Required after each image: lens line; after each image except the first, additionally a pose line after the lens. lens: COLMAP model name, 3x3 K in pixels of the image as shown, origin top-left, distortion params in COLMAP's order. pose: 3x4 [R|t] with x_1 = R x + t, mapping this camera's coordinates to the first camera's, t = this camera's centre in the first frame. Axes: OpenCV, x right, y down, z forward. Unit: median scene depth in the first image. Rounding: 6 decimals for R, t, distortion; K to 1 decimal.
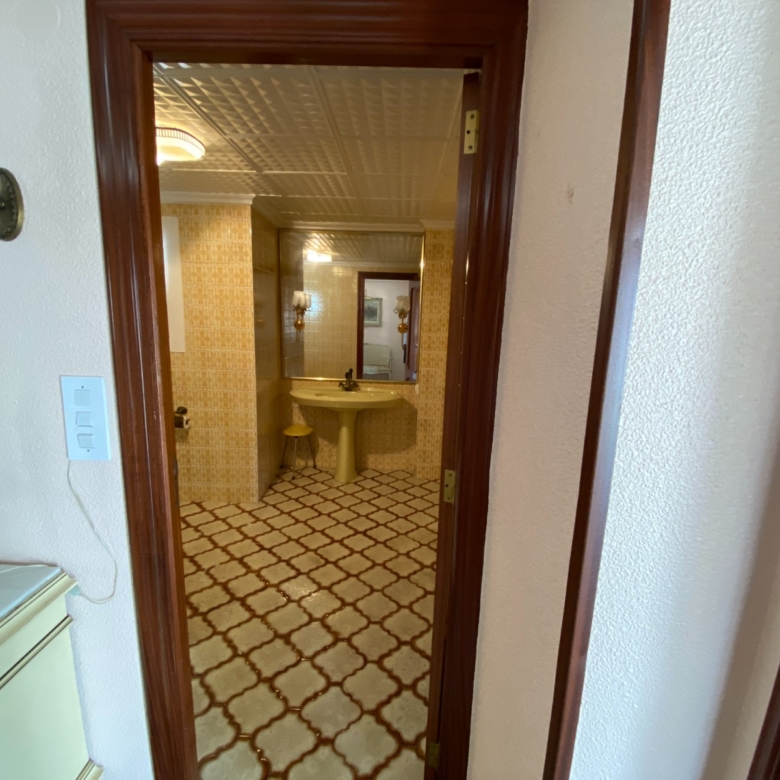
lens RADIAL K [[423.8, 0, 390.7], [0, 423.8, 390.8], [0, 0, 1]] dist [0.028465, -0.023528]
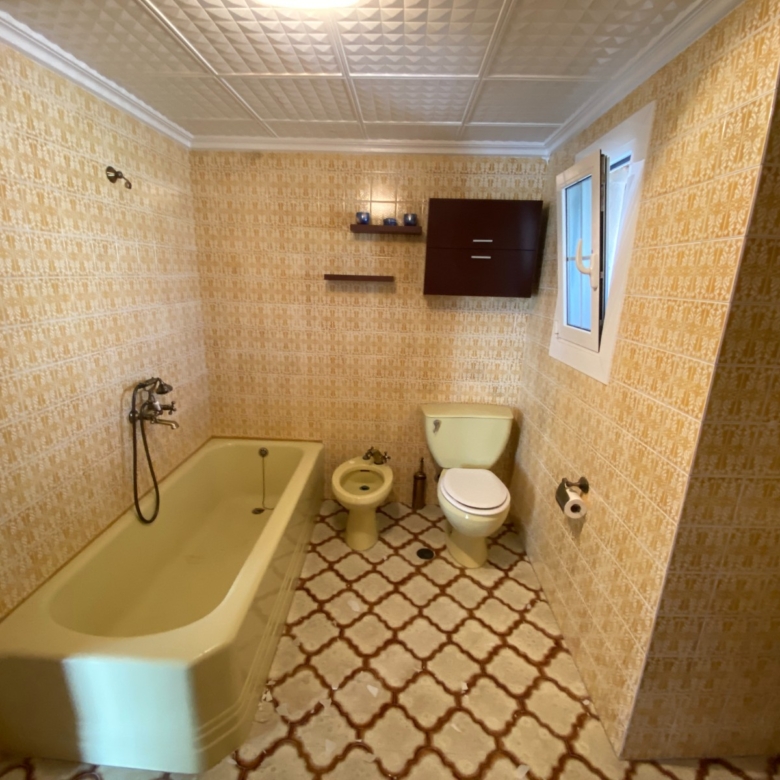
lens RADIAL K [[423.8, 0, 390.5], [0, 423.8, 392.7], [0, 0, 1]] dist [0.028465, -0.023528]
pose [[-0.013755, 0.228296, -0.973495, 0.023546], [-0.218277, 0.949420, 0.225734, -0.144289], [0.975790, 0.215597, 0.036772, 0.749982]]
